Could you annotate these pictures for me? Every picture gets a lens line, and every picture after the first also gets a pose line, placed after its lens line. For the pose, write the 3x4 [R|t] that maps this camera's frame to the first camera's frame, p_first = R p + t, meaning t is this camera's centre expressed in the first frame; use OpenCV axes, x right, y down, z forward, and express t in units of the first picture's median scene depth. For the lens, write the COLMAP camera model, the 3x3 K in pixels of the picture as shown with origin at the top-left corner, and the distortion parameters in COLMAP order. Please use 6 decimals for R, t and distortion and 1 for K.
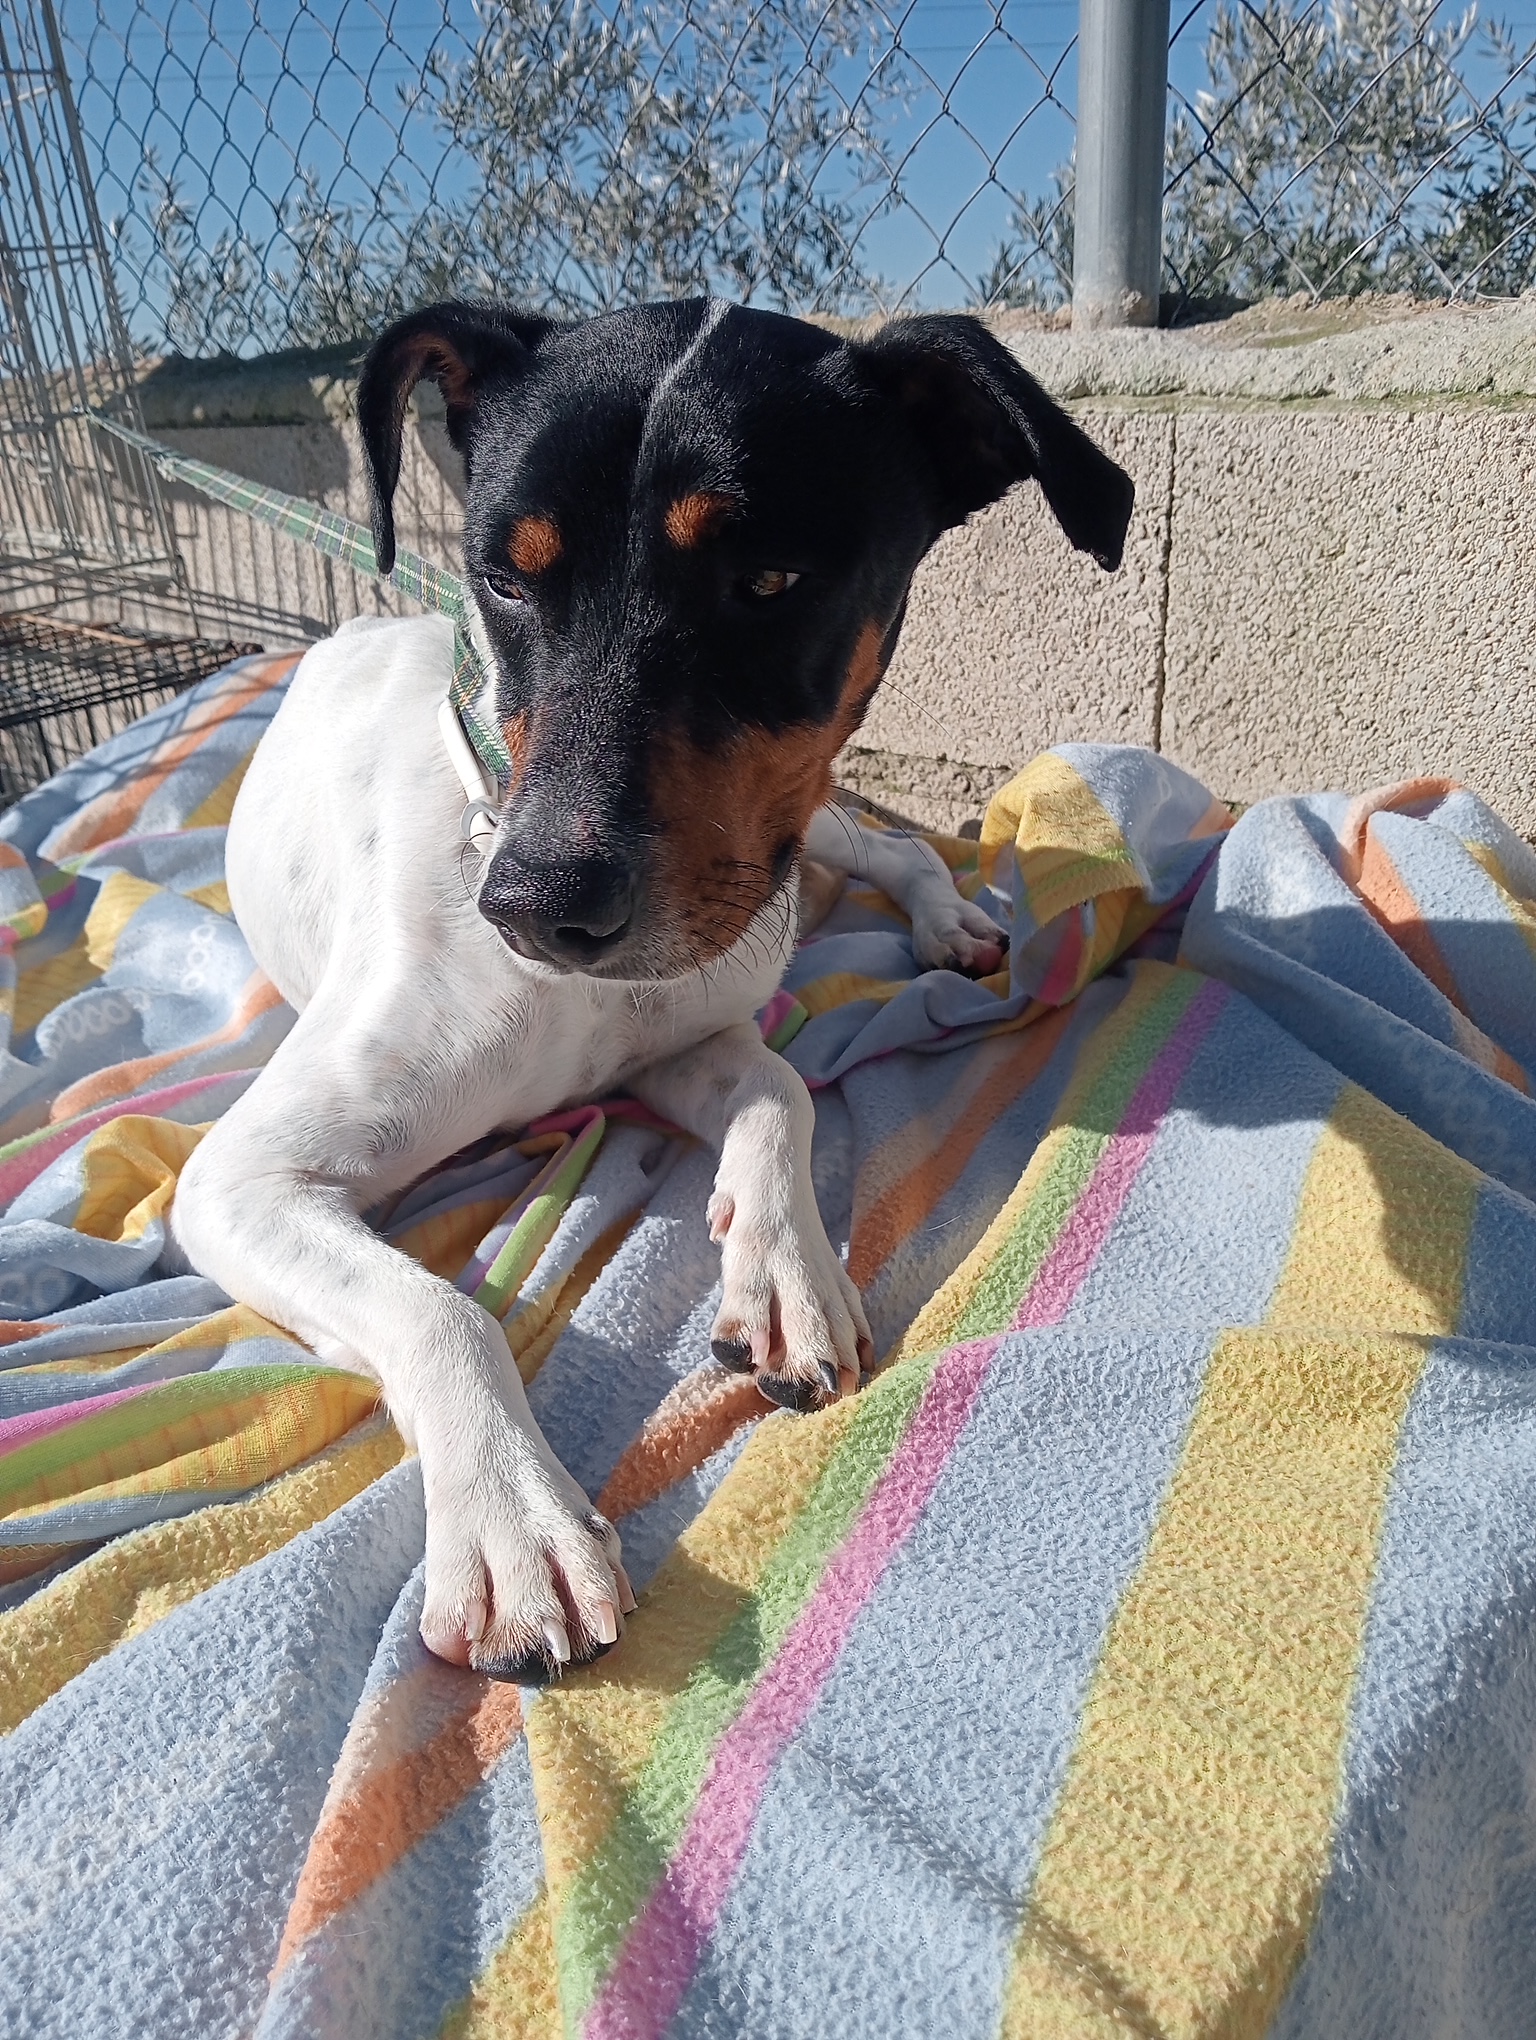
lens RADIAL K [[1677.9, 0, 768.4], [0, 1677.9, 1012.7], [0, 0, 1]] dist [0.007191, -0.145954]
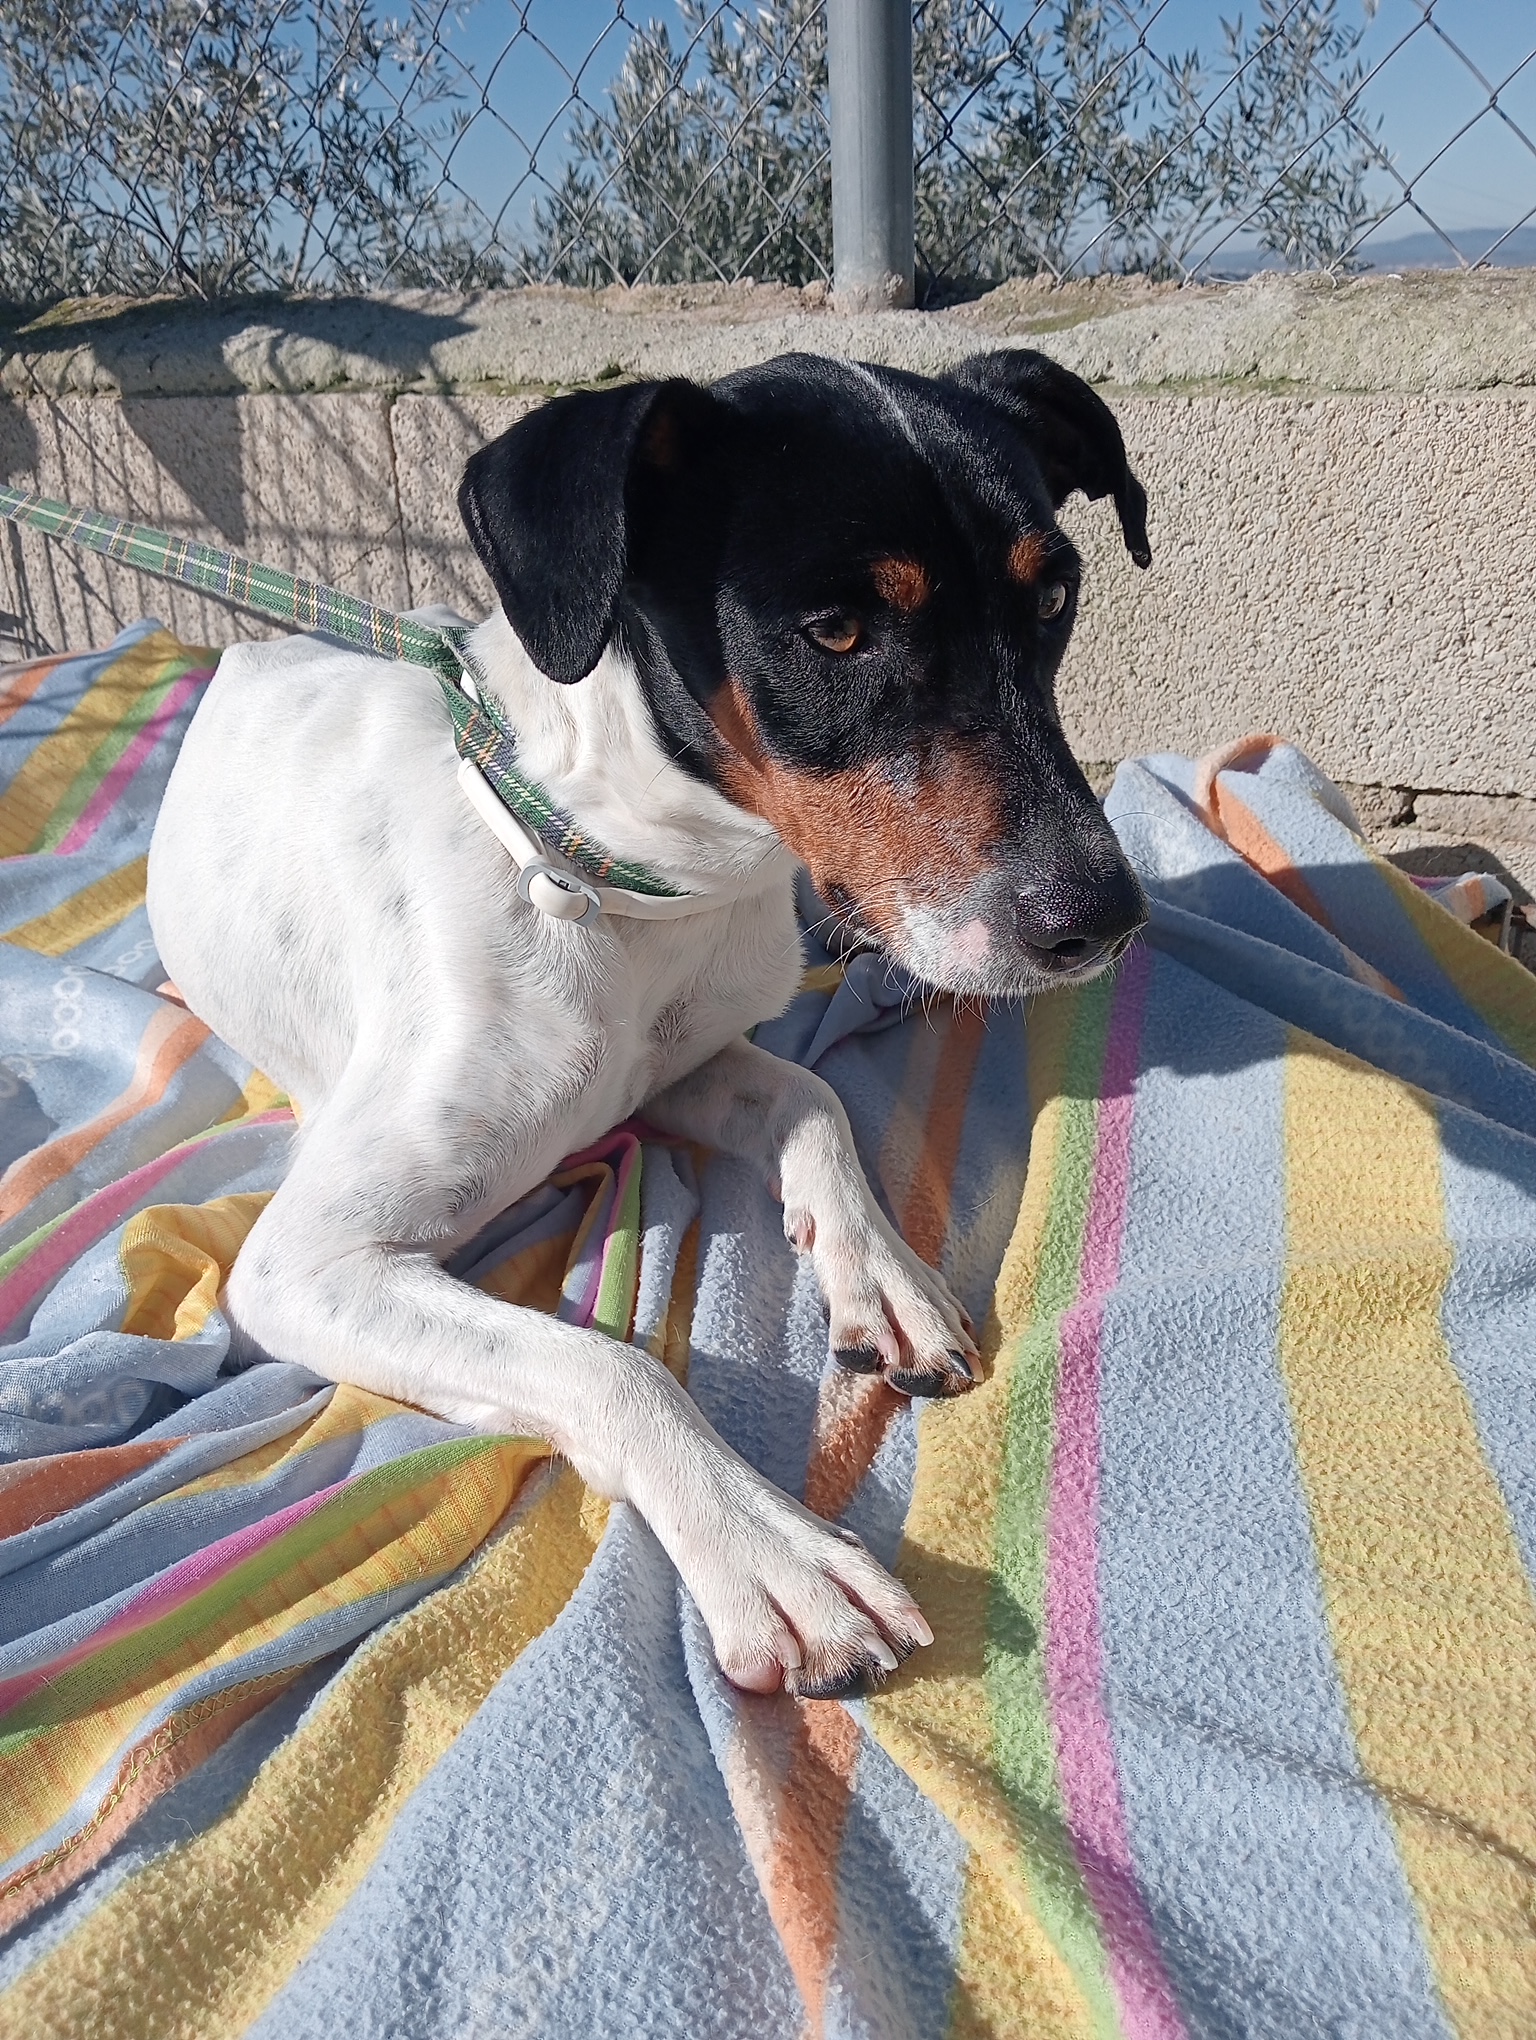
lens RADIAL K [[1656.9, 0, 808.8], [0, 1656.9, 1021.9], [0, 0, 1]] dist [-0.009523, -0.117408]
pose [[0.960546, -0.119728, 0.251030, -0.271282], [0.105463, 0.991986, 0.069580, -0.079375], [-0.257349, -0.040360, 0.965475, -0.010500]]
